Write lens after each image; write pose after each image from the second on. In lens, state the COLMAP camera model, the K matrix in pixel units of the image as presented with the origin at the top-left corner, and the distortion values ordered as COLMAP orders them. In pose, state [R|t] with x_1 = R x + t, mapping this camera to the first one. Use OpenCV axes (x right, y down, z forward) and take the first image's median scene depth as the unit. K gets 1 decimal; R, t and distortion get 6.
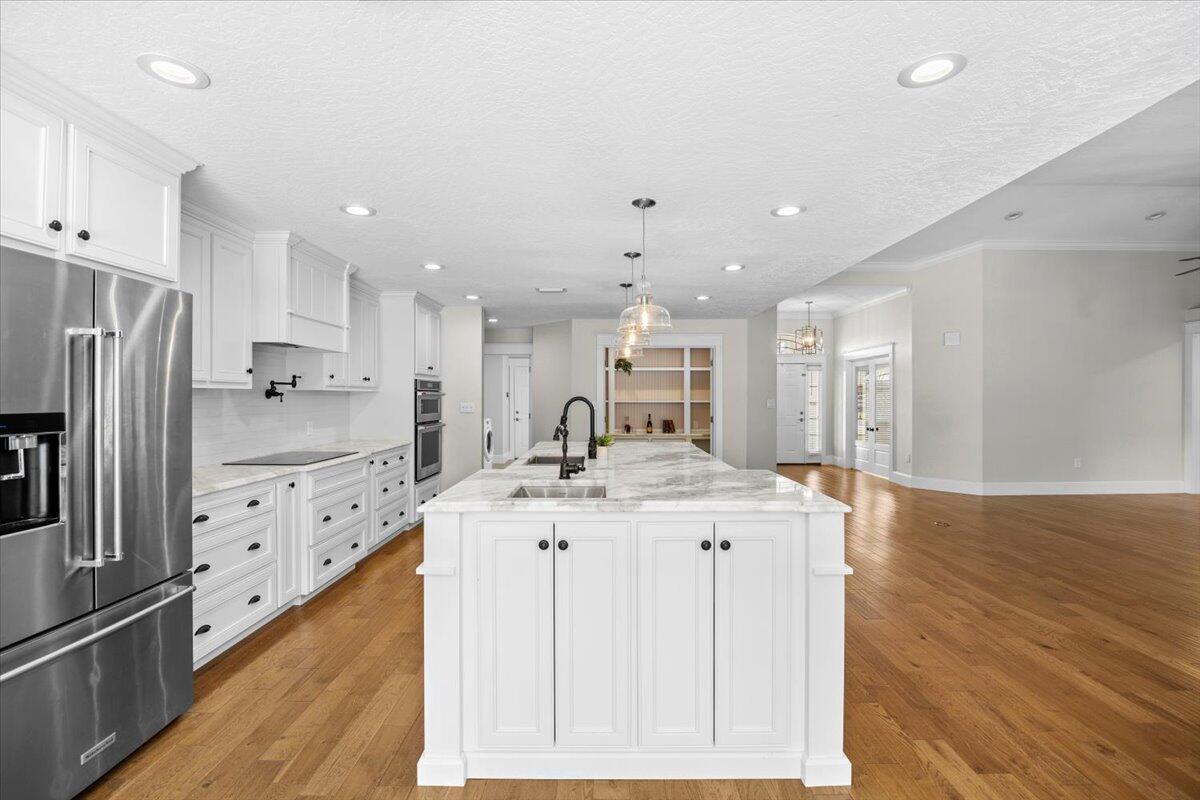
lens RADIAL K [[520.7, 0, 602.3], [0, 520.7, 399.1], [0, 0, 1]] dist [-0.018147, 0.000992]
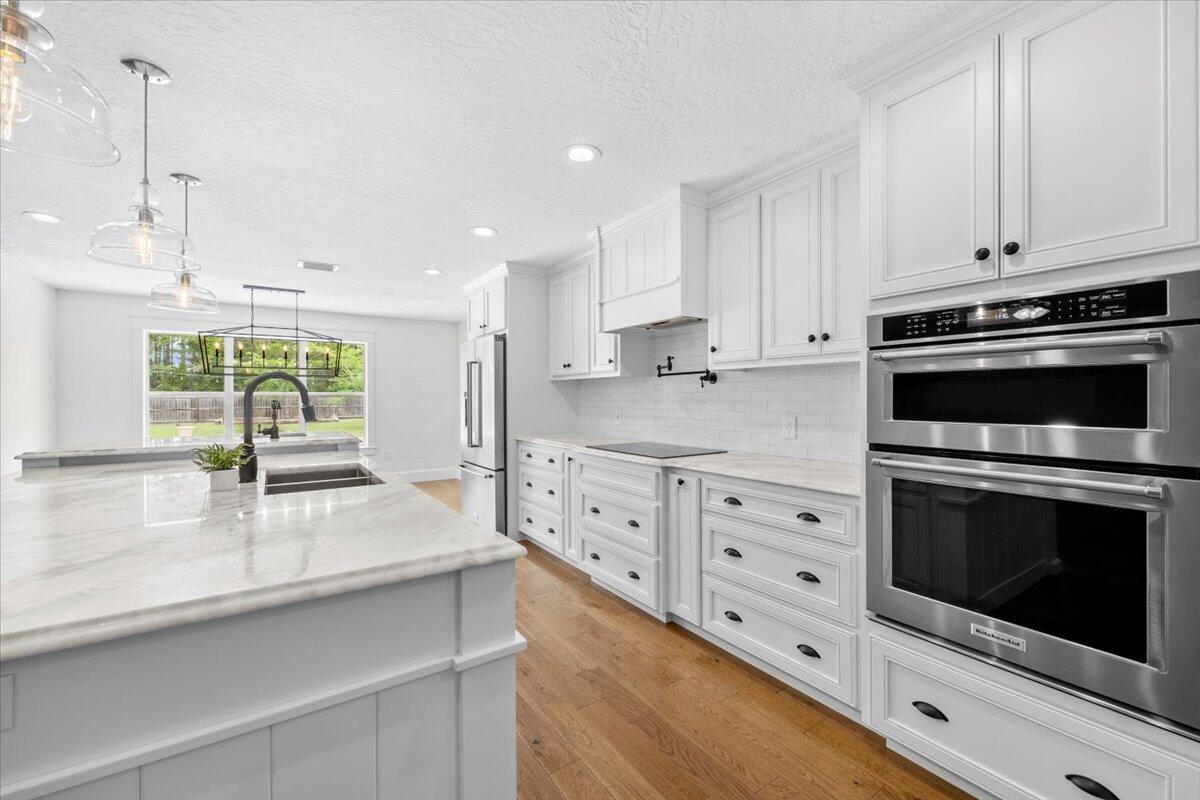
lens RADIAL K [[486.8, 0, 596.9], [0, 486.8, 398.6], [0, 0, 1]] dist [-0.001585, 0.000221]
pose [[-0.827418, 0.000645, -0.561586, -0.015119], [-0.003237, 0.999977, 0.005918, 0.009326], [0.561577, 0.006714, -0.827397, 0.744914]]
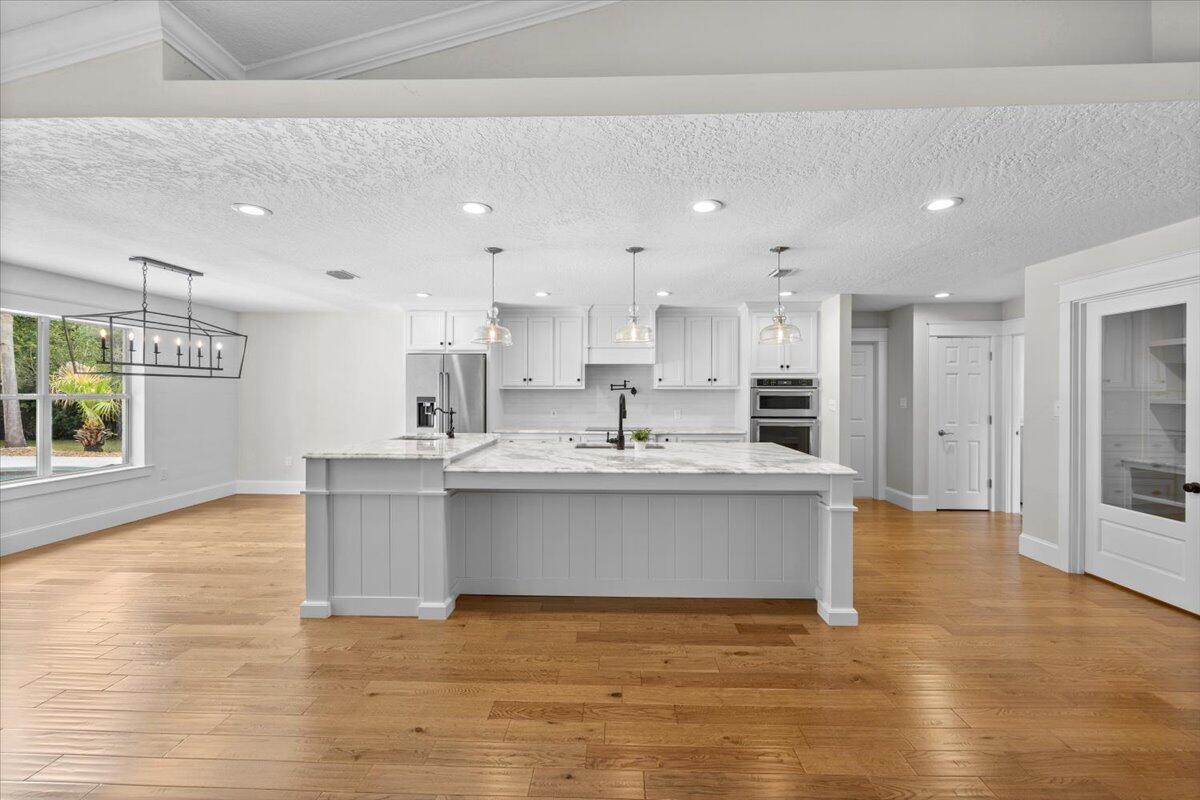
lens RADIAL K [[486.8, 0, 602.8], [0, 486.8, 393.6], [0, 0, 1]] dist [-0.001585, 0.000221]
pose [[-0.024873, -0.000187, -0.999691, 0.459673], [-0.008970, 0.999960, 0.000036, -0.001099], [0.999650, 0.008968, -0.024873, 0.447456]]
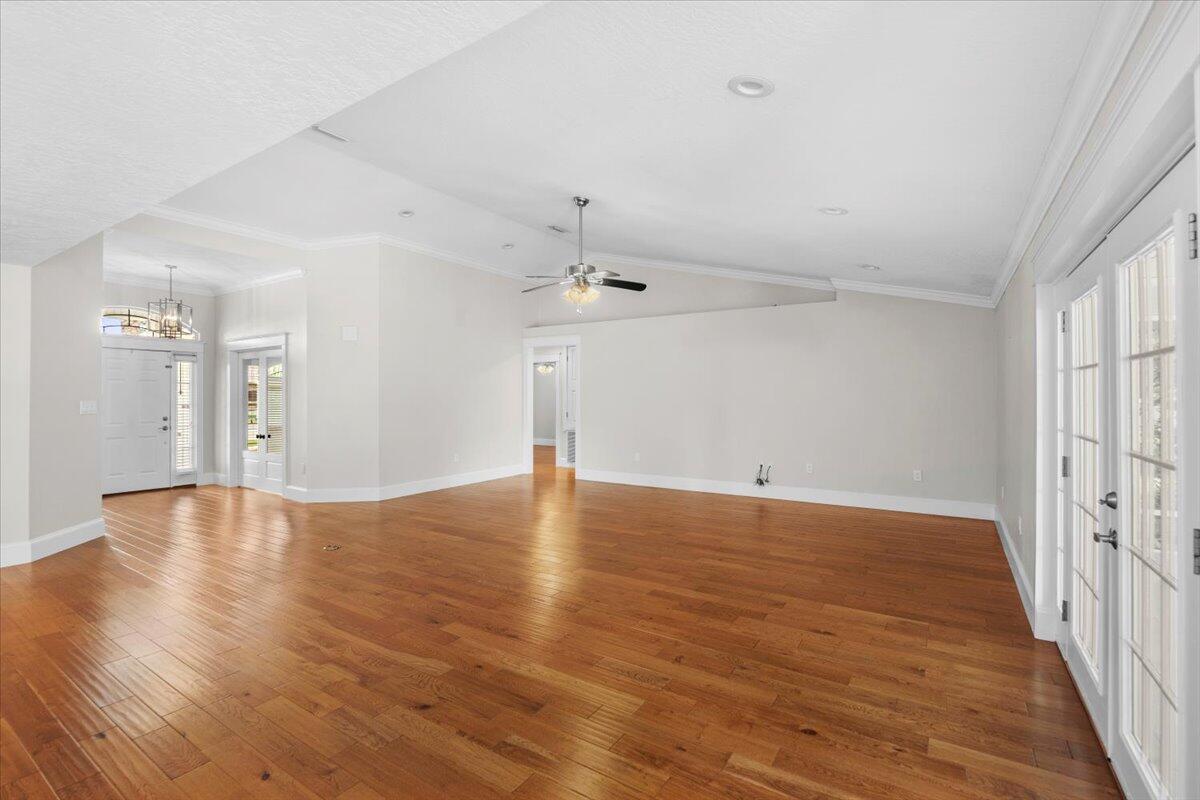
lens RADIAL K [[539.6, 0, 600.5], [0, 539.6, 397.3], [0, 0, 1]] dist [-0.020486, 0.002080]
pose [[0.536663, -0.001092, 0.843796, 0.102978], [0.002781, 0.999996, -0.000475, -0.001839], [-0.843792, 0.002601, 0.536664, 0.104986]]
